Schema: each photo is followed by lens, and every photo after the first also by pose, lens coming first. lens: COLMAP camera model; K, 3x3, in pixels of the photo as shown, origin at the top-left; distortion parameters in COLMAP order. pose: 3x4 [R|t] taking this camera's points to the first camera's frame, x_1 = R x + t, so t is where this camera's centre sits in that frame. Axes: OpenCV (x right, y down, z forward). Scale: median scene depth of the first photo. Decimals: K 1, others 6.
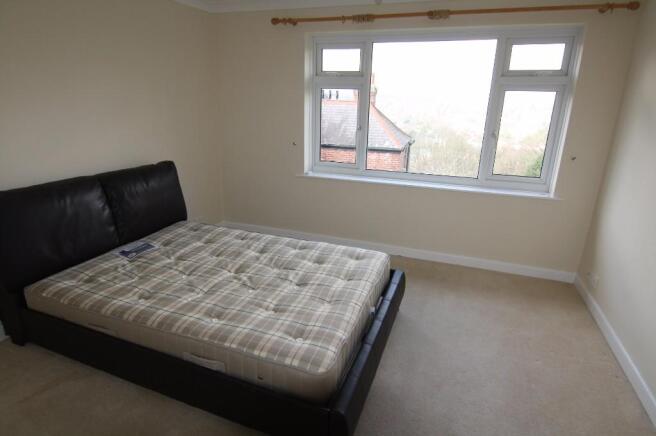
lens RADIAL K [[368.6, 0, 328.5], [0, 368.6, 221.9], [0, 0, 1]] dist [0.000297, -0.019269]
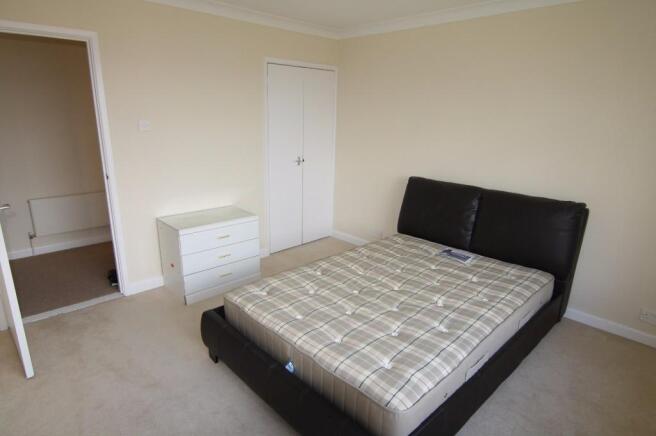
lens RADIAL K [[368.6, 0, 328.5], [0, 368.6, 221.9], [0, 0, 1]] dist [0.000297, -0.019269]
pose [[-0.438301, 0.211616, -0.873562, 0.631081], [-0.313530, 0.874850, 0.369238, -0.317967], [0.842372, 0.435726, -0.317100, 1.032172]]
